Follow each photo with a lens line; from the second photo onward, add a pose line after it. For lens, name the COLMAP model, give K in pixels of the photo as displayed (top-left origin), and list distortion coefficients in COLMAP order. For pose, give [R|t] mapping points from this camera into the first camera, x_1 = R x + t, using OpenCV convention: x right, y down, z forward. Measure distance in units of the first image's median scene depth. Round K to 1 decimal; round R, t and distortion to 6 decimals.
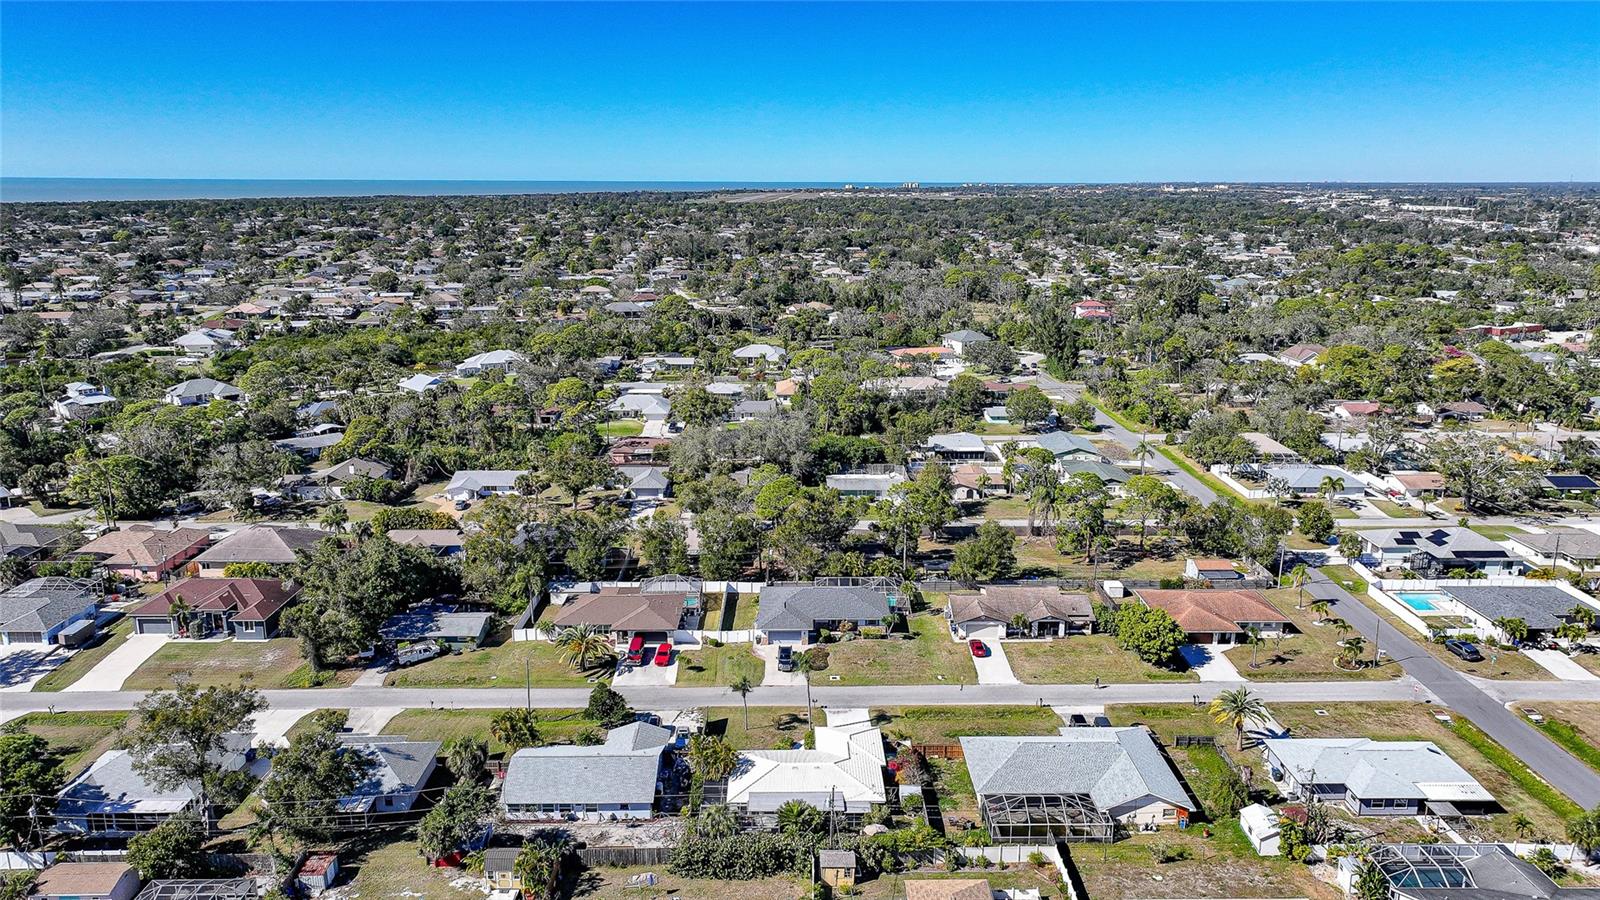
lens RADIAL K [[1119.9, 0, 805.3], [0, 1119.9, 449.5], [0, 0, 1]] dist [0.006060, 0.005091]
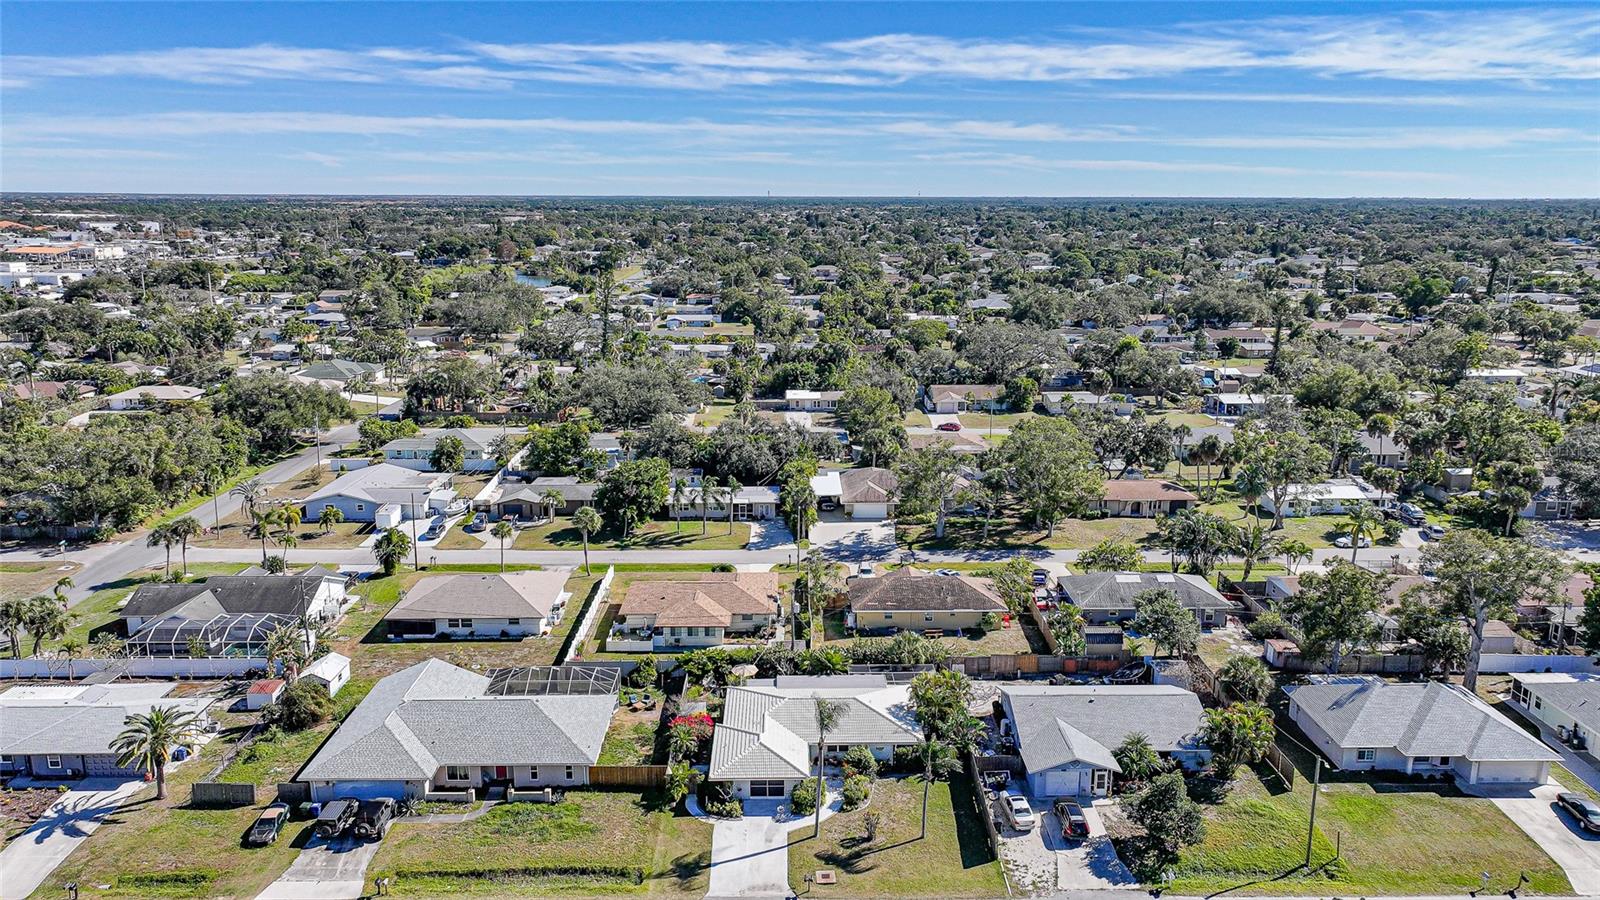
lens RADIAL K [[1102.0, 0, 800.0], [0, 1102.0, 450.0], [0, 0, 1]] dist [-0.026799, 0.040528]
pose [[-0.999978, -0.005544, 0.003691, 0.011253], [-0.003321, 0.895447, 0.445155, -0.167959], [-0.005773, 0.445133, -0.895446, 1.236778]]
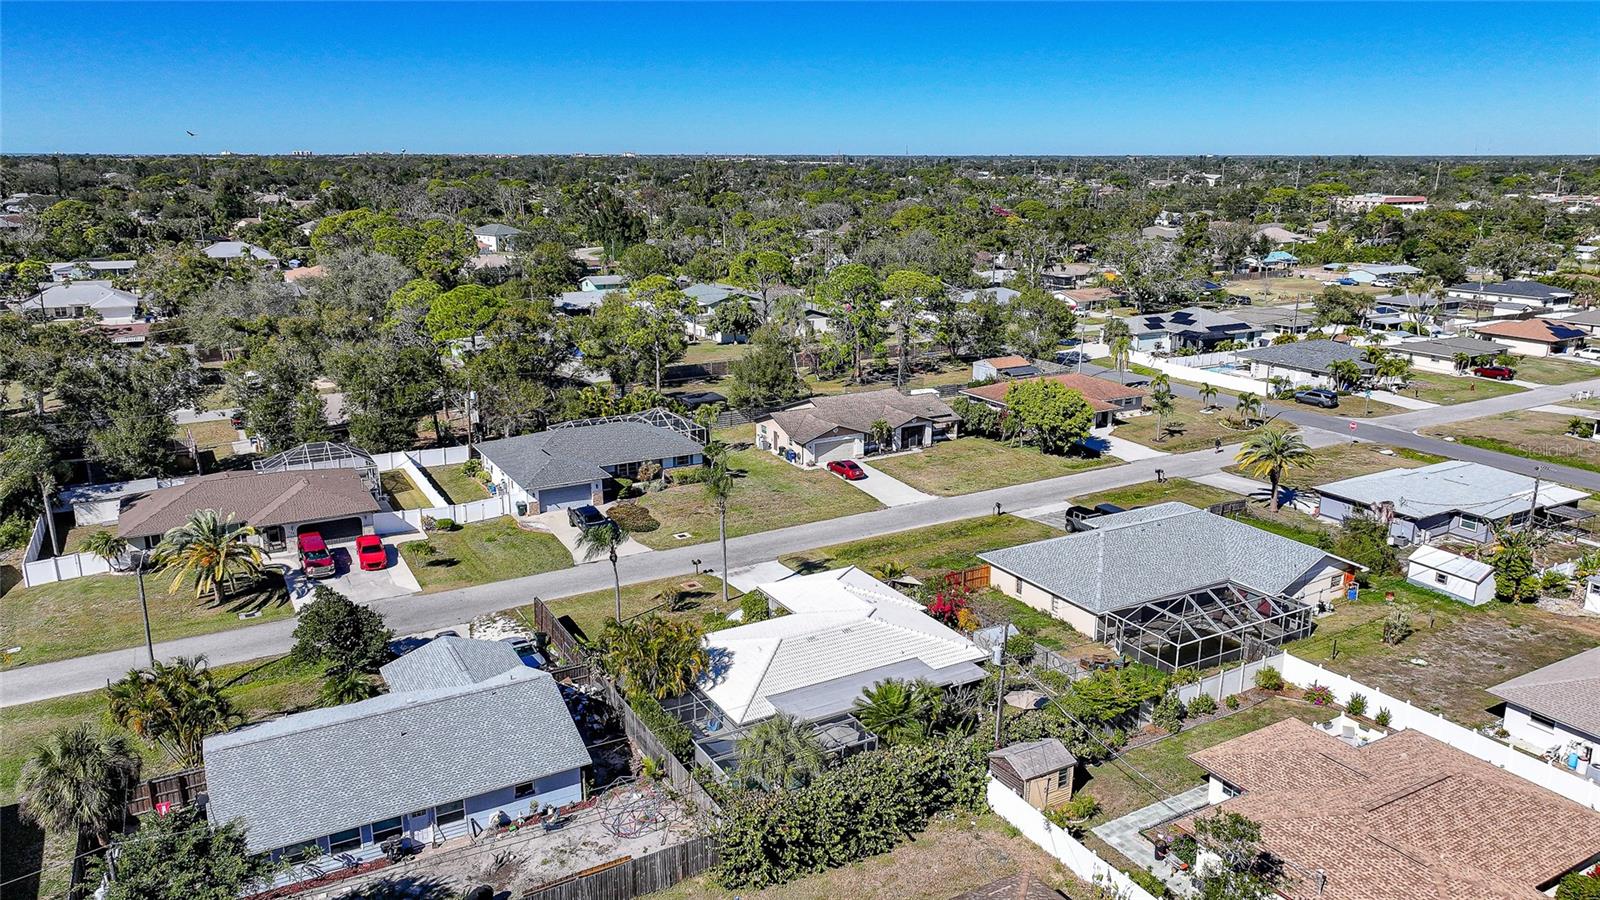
lens RADIAL K [[1119.9, 0, 805.3], [0, 1119.9, 449.5], [0, 0, 1]] dist [0.006060, 0.005091]
pose [[0.874159, -0.123102, 0.469778, -0.190940], [0.113353, 0.992340, 0.049109, 0.128583], [-0.472225, 0.010321, 0.881418, 0.406285]]
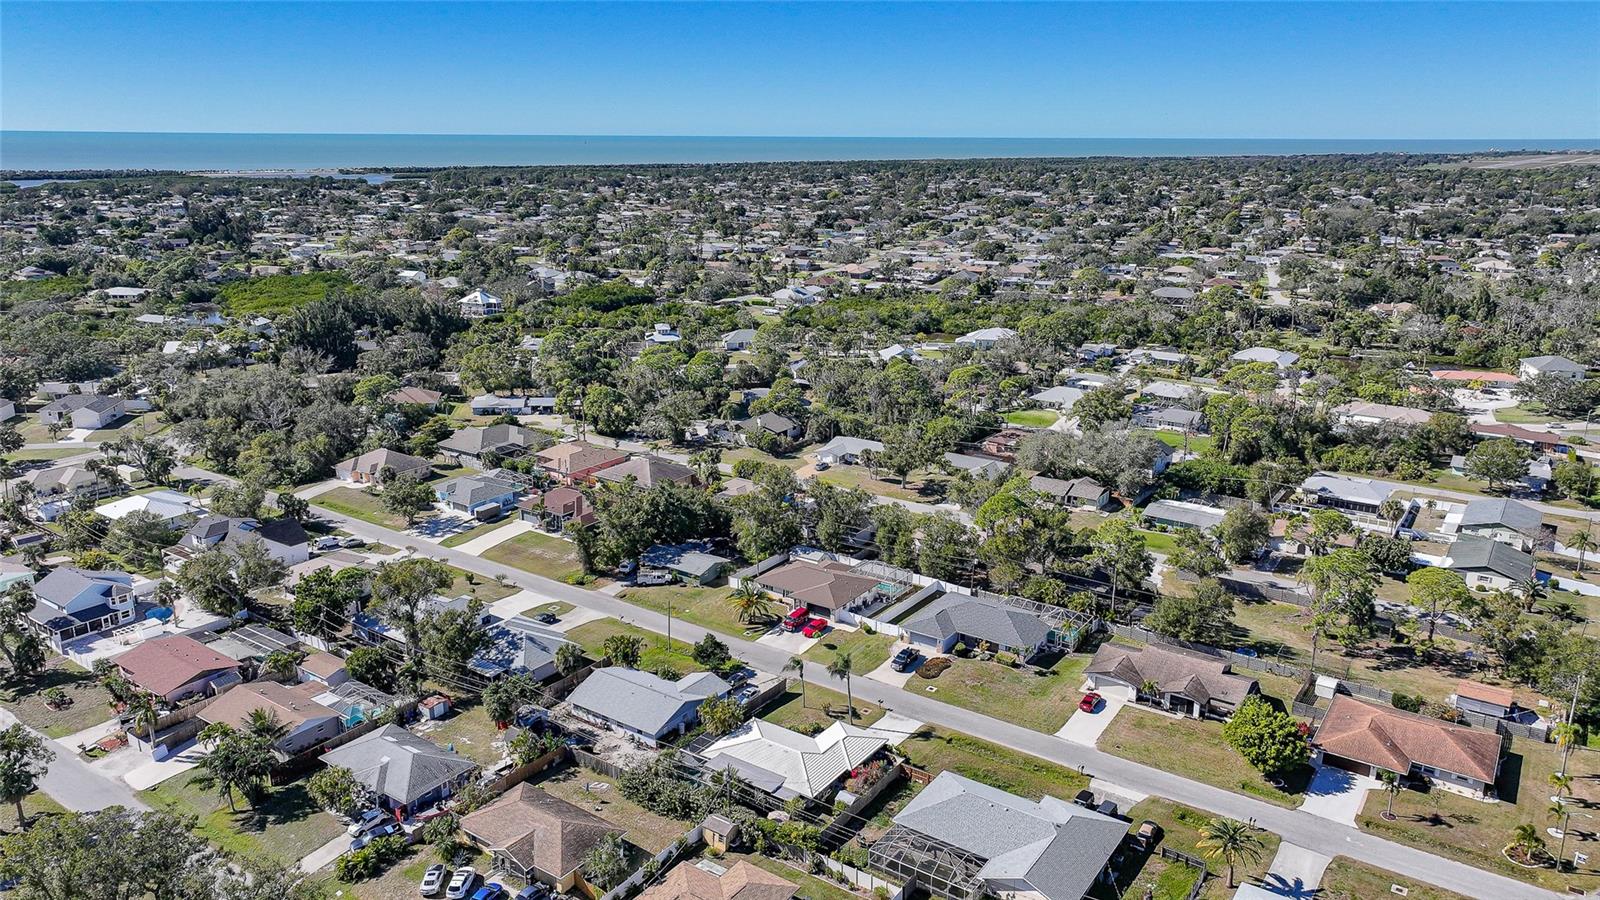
lens RADIAL K [[1119.9, 0, 805.3], [0, 1119.9, 449.5], [0, 0, 1]] dist [0.006060, 0.005091]
pose [[0.812631, 0.157012, -0.561228, 0.462769], [-0.137070, 0.987502, 0.077798, -0.078631], [0.566429, 0.013707, 0.823997, 0.065651]]
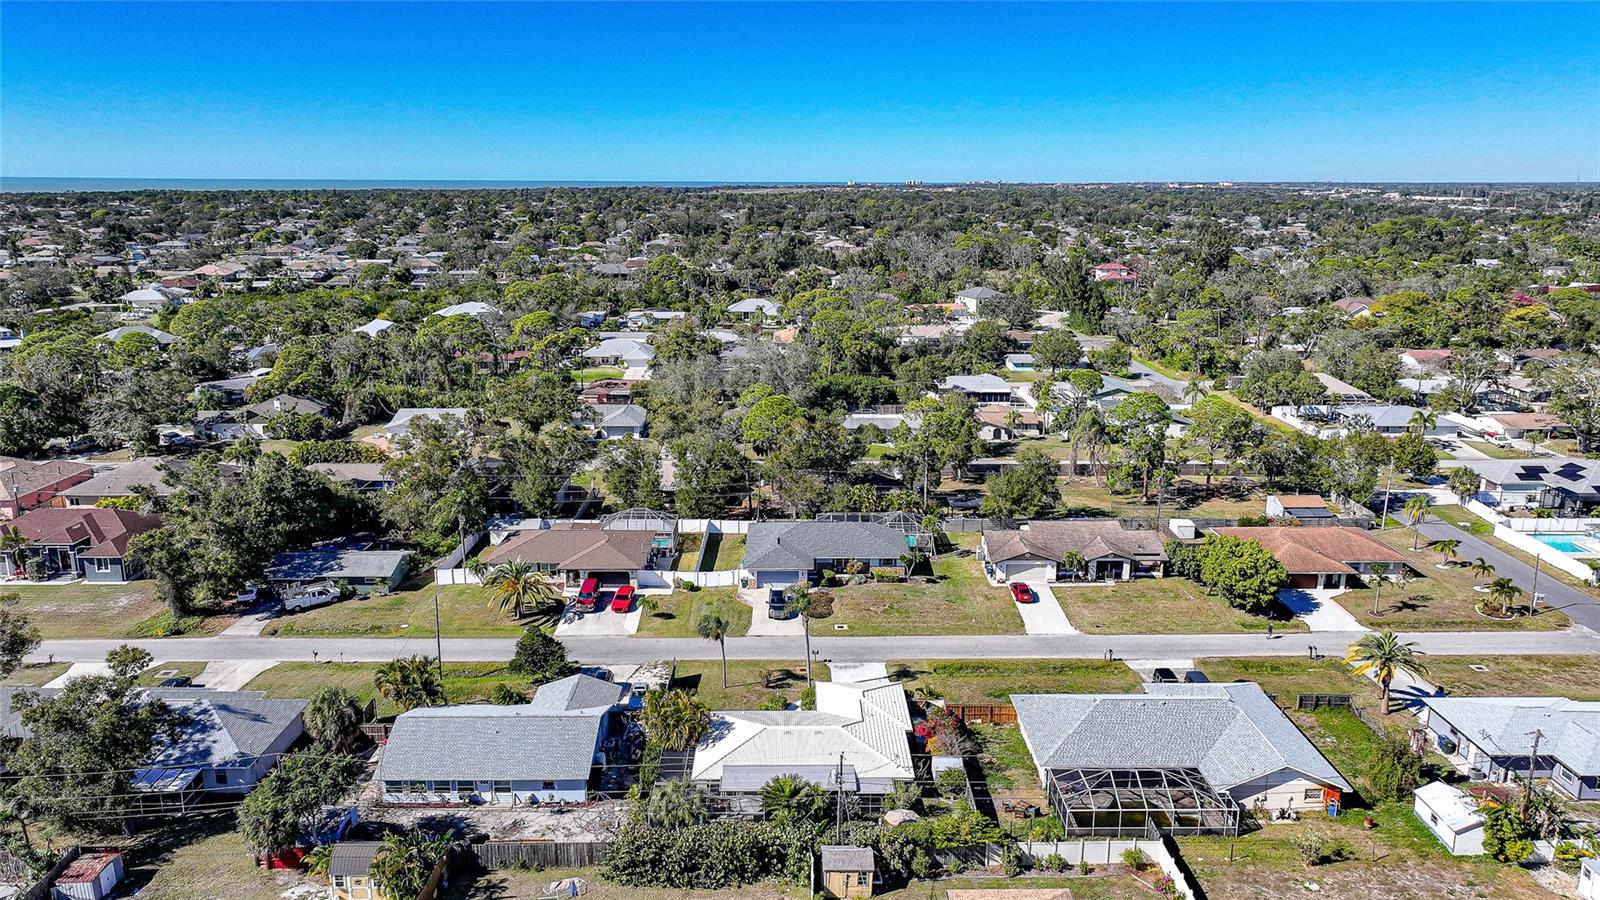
lens RADIAL K [[1120.4, 0, 806.1], [0, 1120.4, 448.9], [0, 0, 1]] dist [-0.004658, 0.022846]
pose [[0.999999, 0.001253, -0.000938, 0.002363], [-0.001254, 0.999998, -0.001452, 0.077708], [0.000936, 0.001454, 0.999999, 0.210970]]
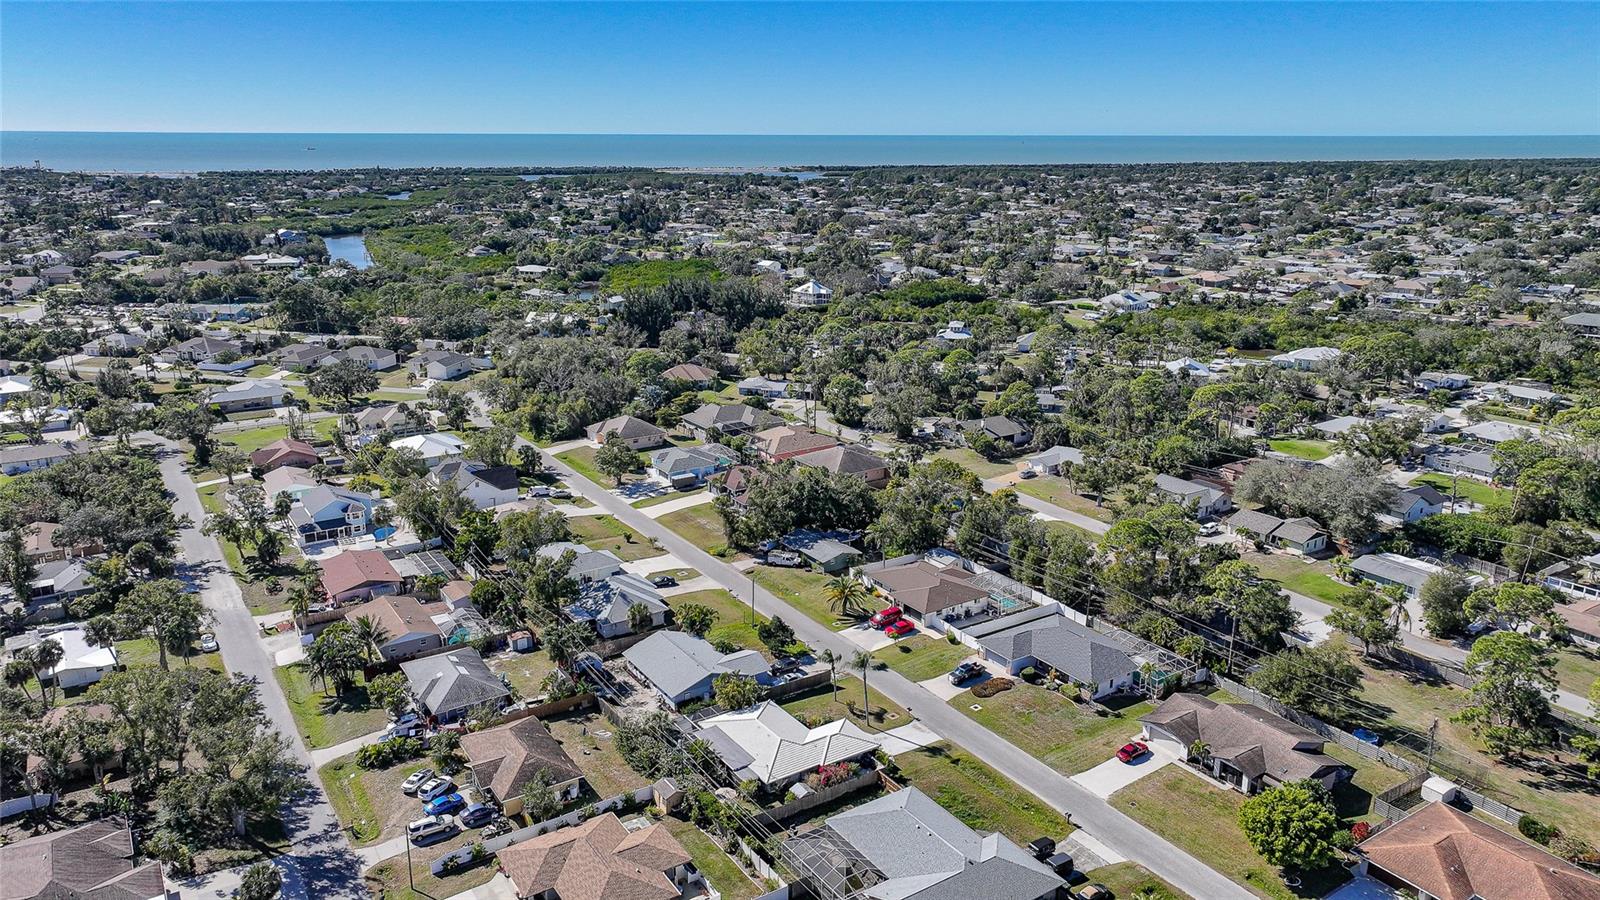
lens RADIAL K [[1119.9, 0, 805.3], [0, 1119.9, 449.5], [0, 0, 1]] dist [0.006060, 0.005091]
pose [[0.536808, 0.225978, -0.812878, 0.676316], [-0.196680, 0.970436, 0.139895, -0.123998], [0.820460, 0.084780, 0.565383, 0.278732]]
